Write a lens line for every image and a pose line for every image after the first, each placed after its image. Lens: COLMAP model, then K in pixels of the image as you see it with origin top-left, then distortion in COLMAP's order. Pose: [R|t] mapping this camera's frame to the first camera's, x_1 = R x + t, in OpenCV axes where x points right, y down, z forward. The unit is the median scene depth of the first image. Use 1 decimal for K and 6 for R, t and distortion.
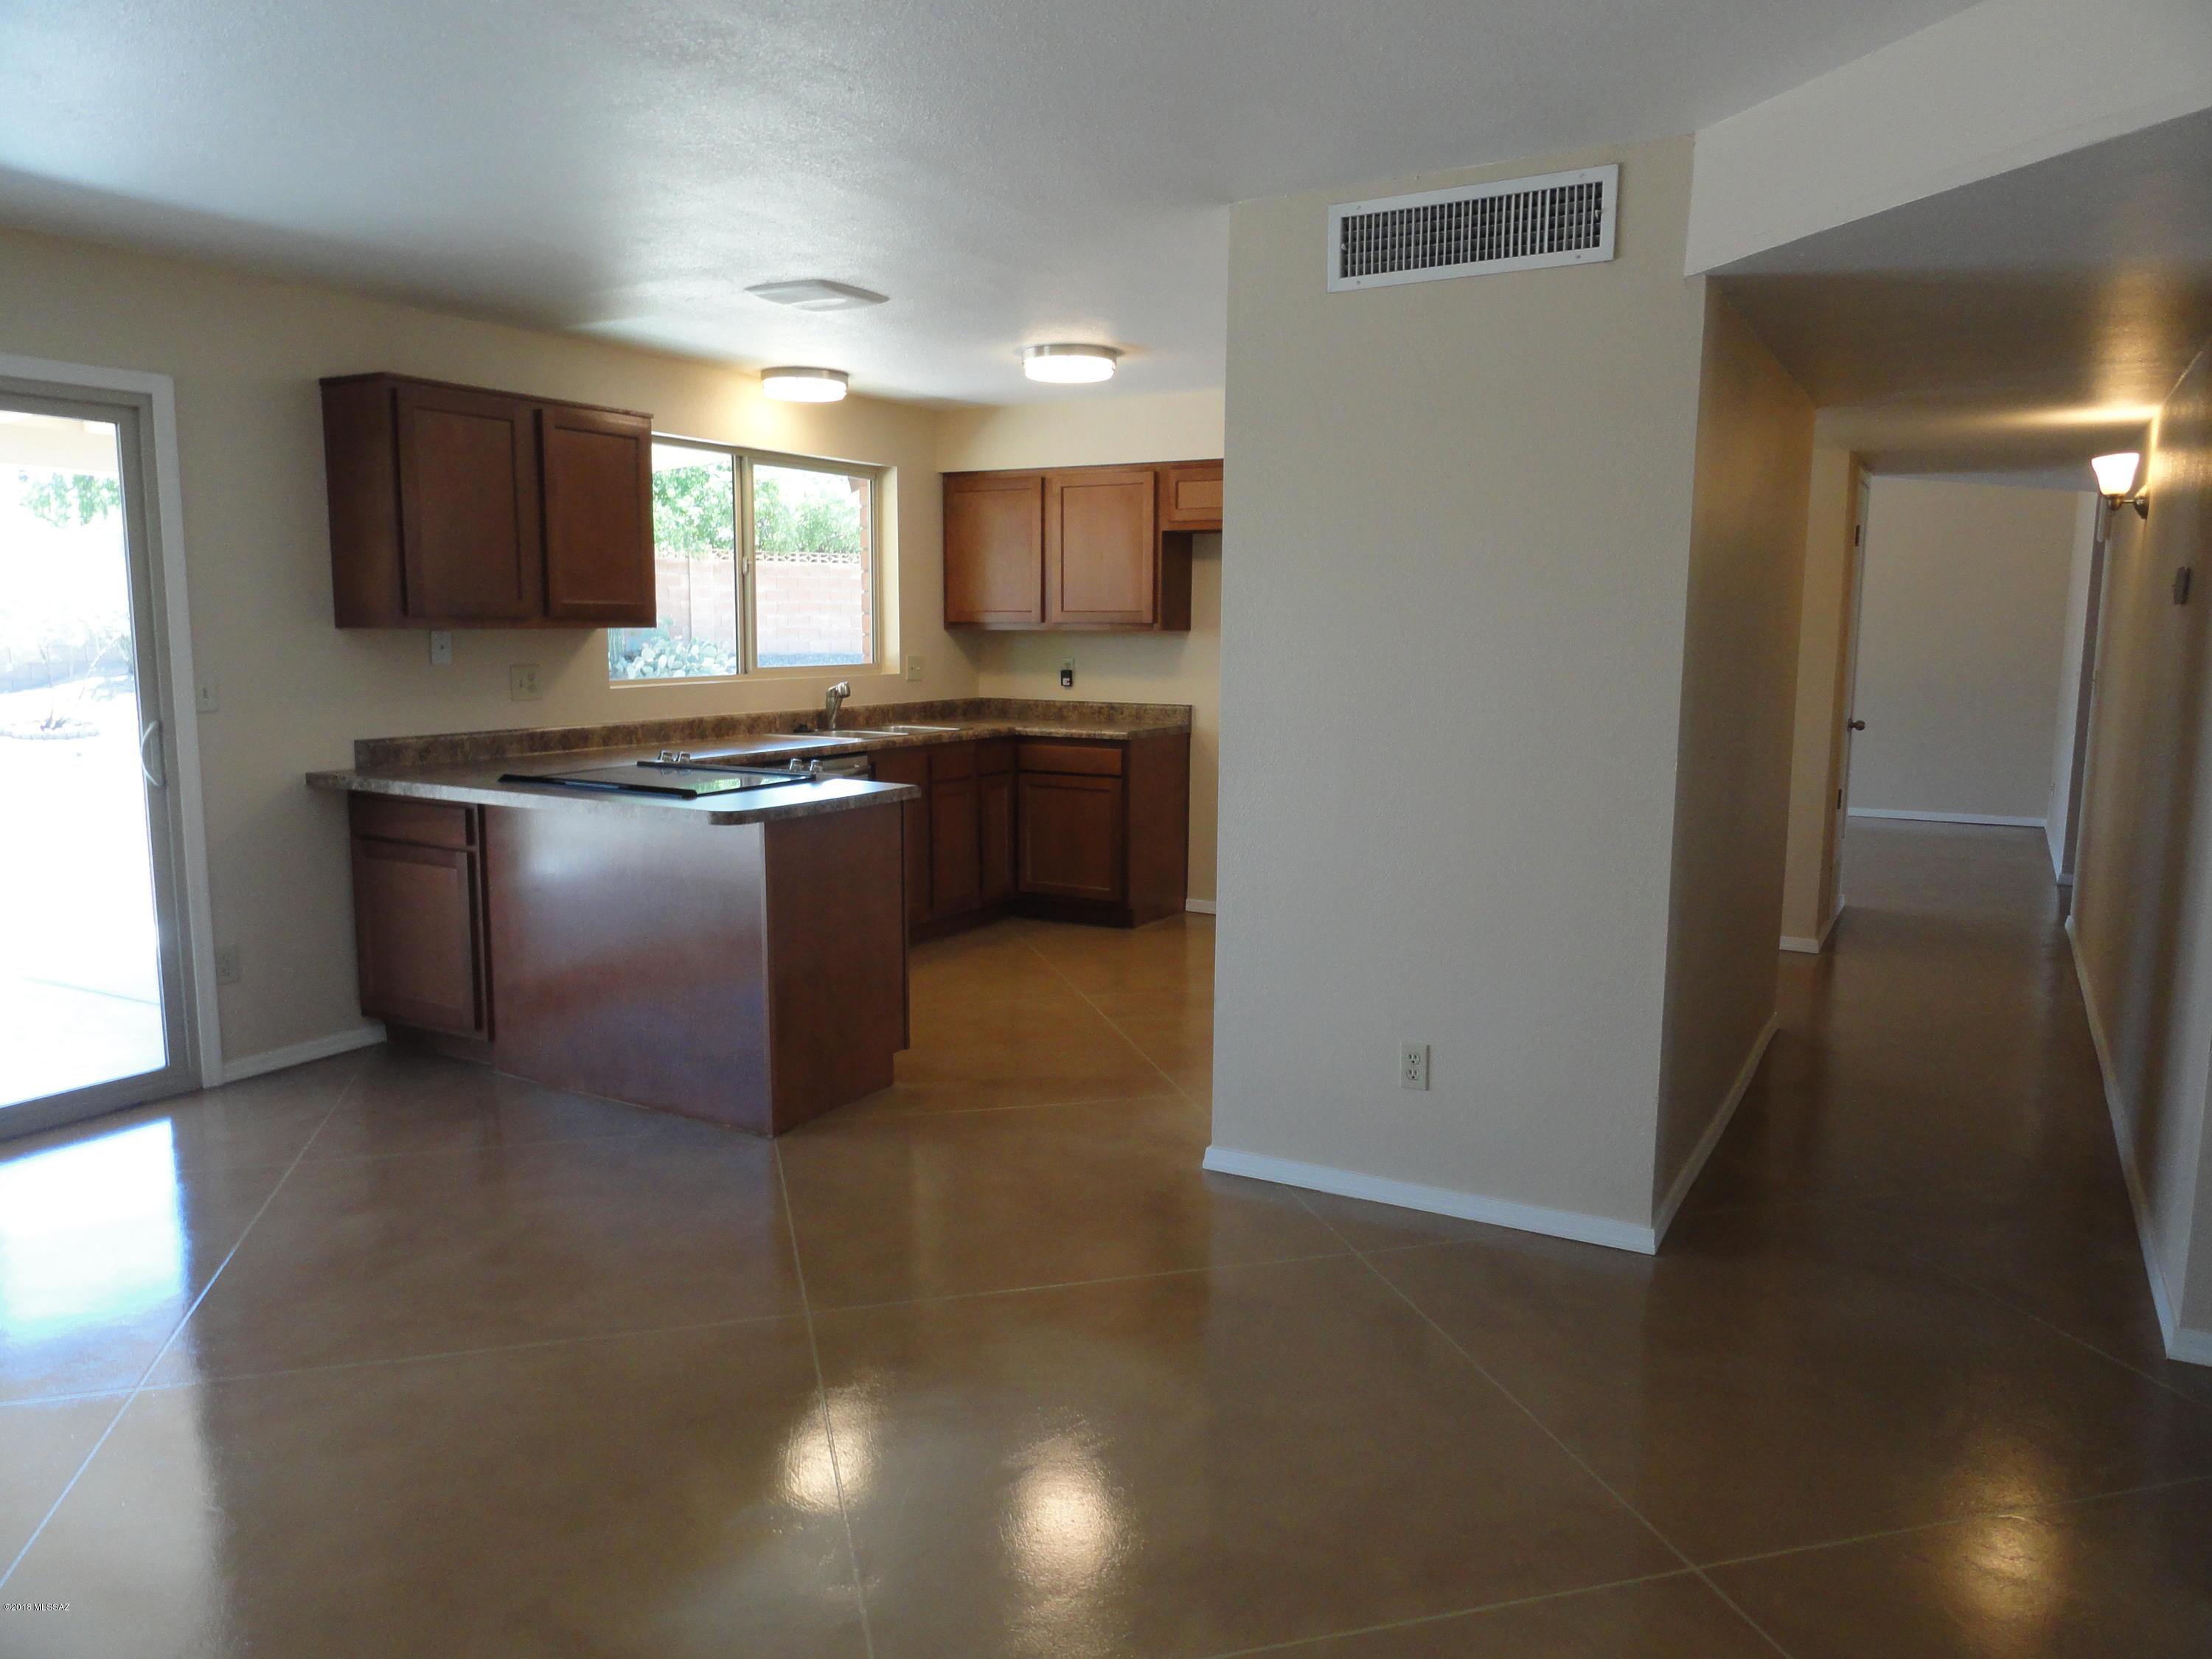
lens RADIAL K [[1541.3, 0, 1106.0], [0, 1541.3, 829.5], [0, 0, 1]] dist [-0.008159, 0.002971]
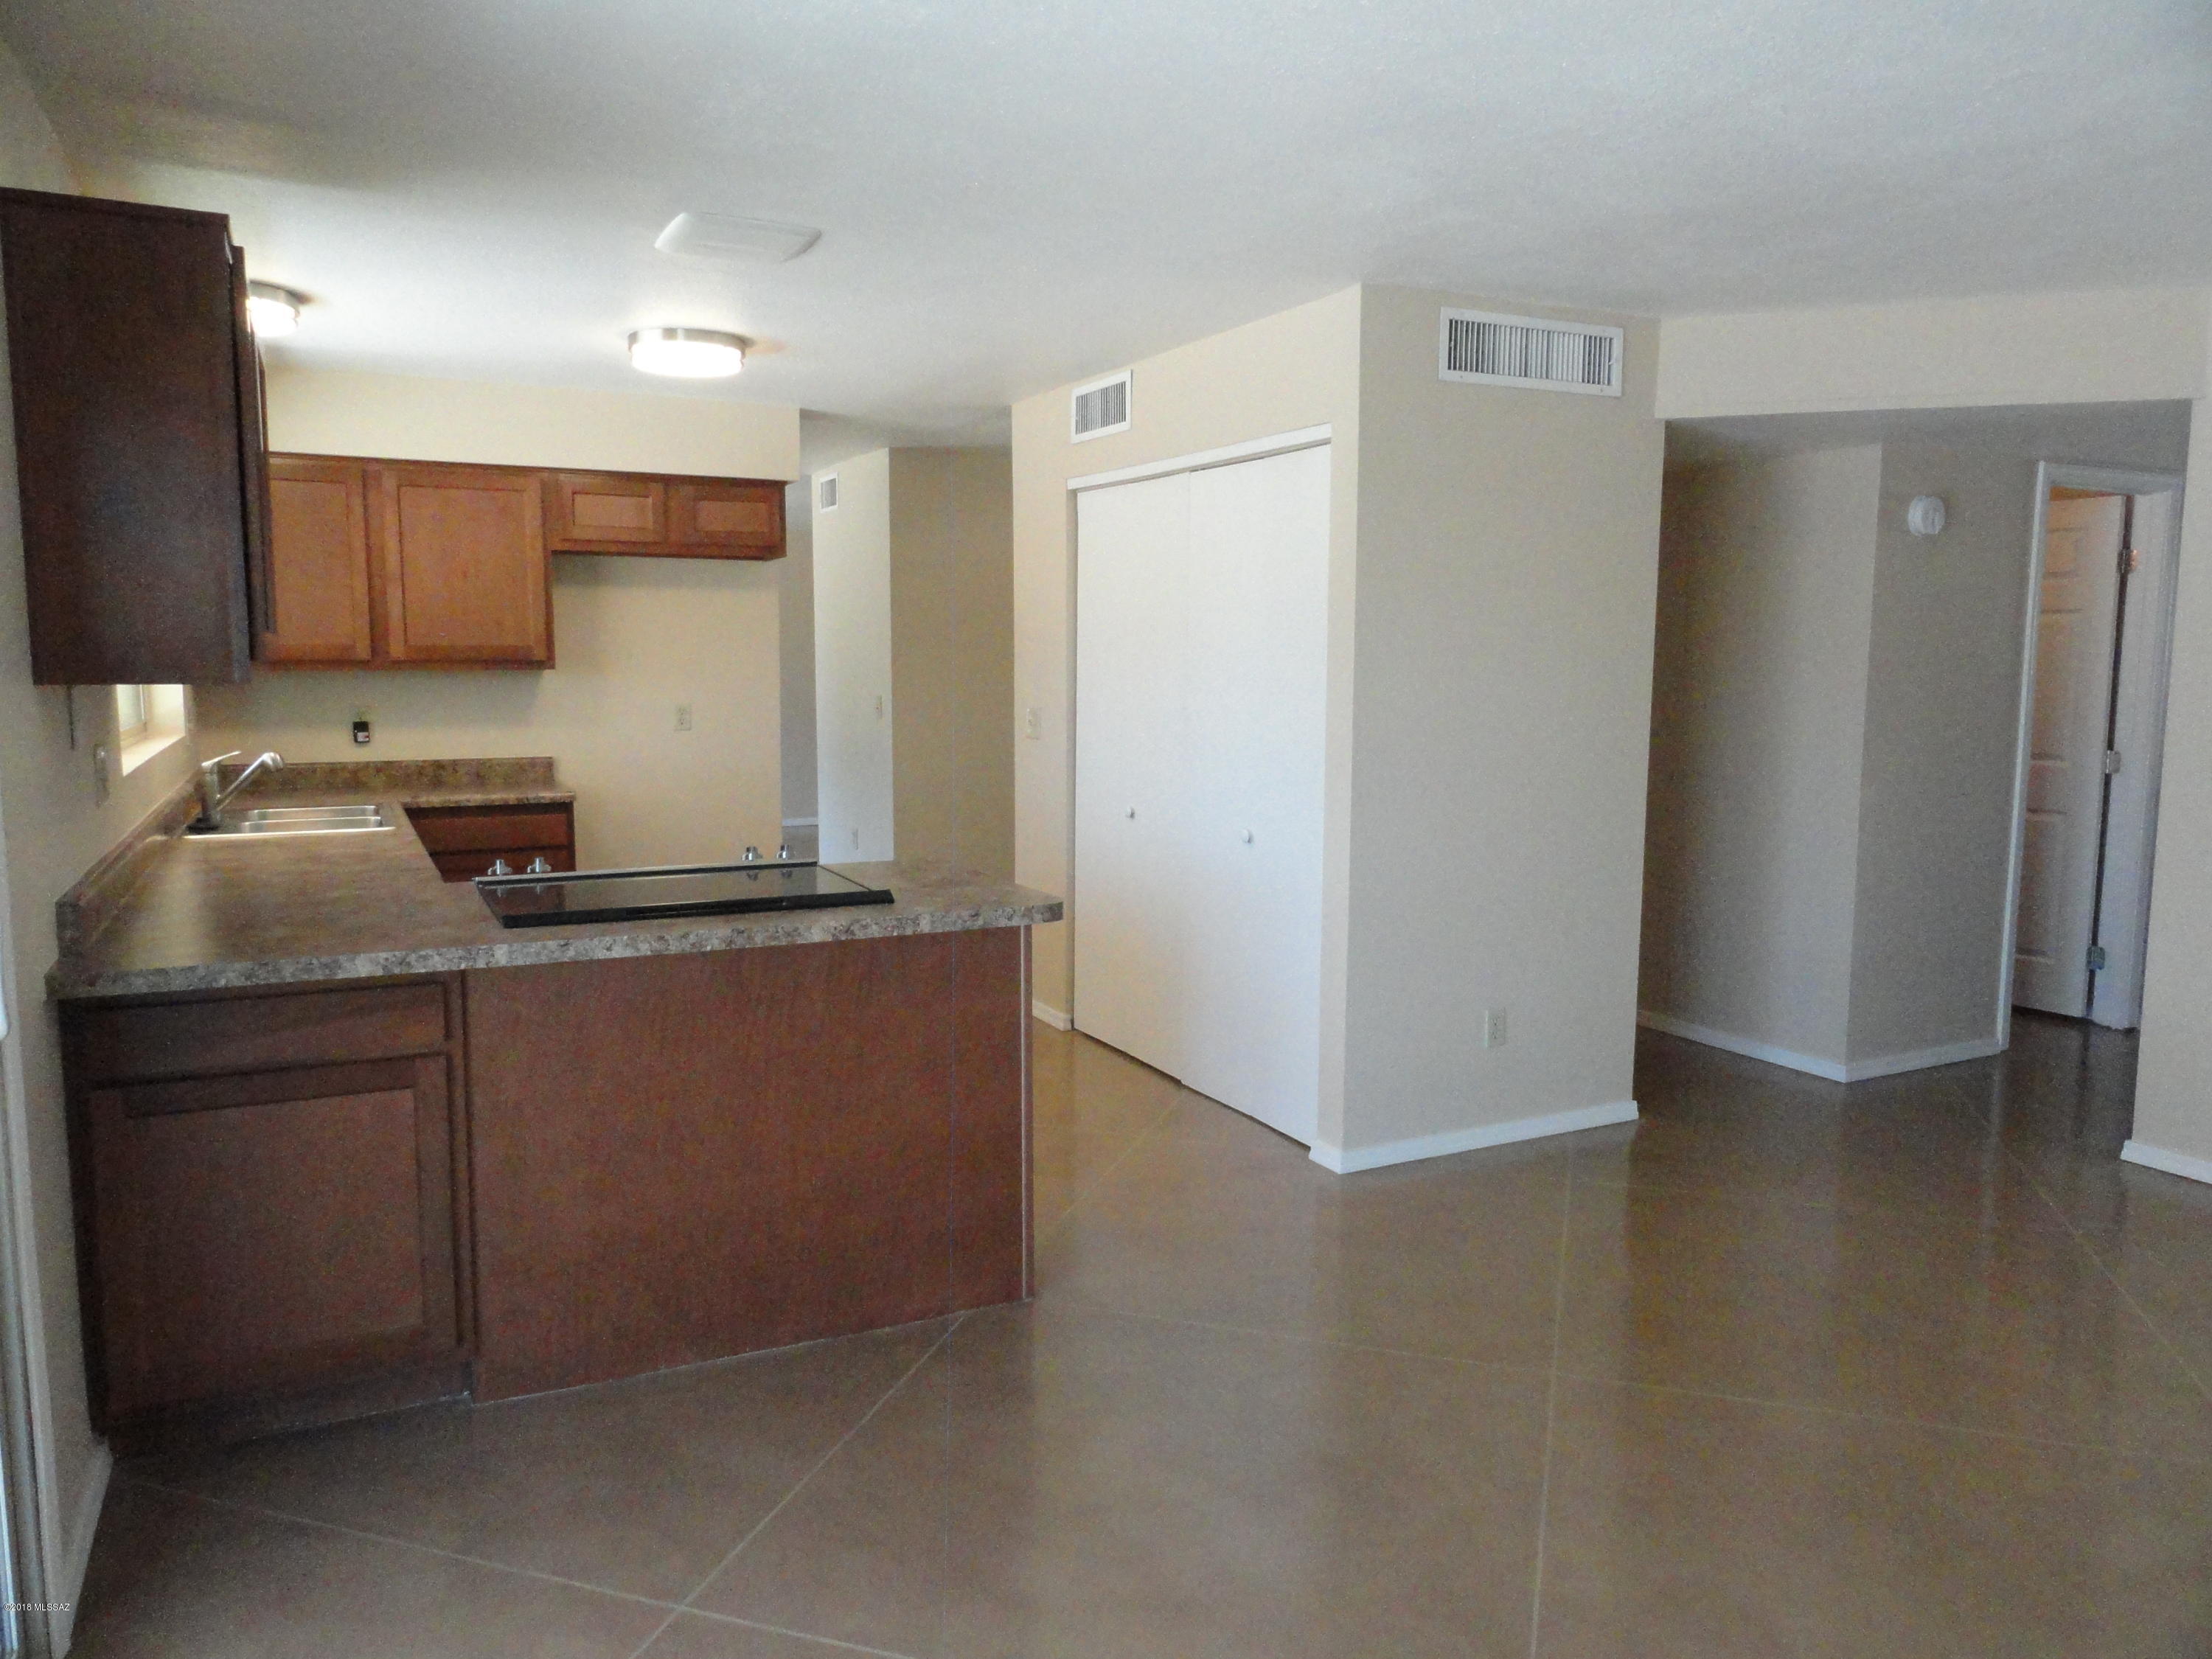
lens RADIAL K [[1541.3, 0, 1106.0], [0, 1541.3, 829.5], [0, 0, 1]] dist [-0.008159, 0.002971]
pose [[0.542617, -0.095580, 0.834525, -0.514289], [0.110382, 0.993003, 0.041960, -0.045958], [-0.832696, 0.069349, 0.549370, 0.308383]]
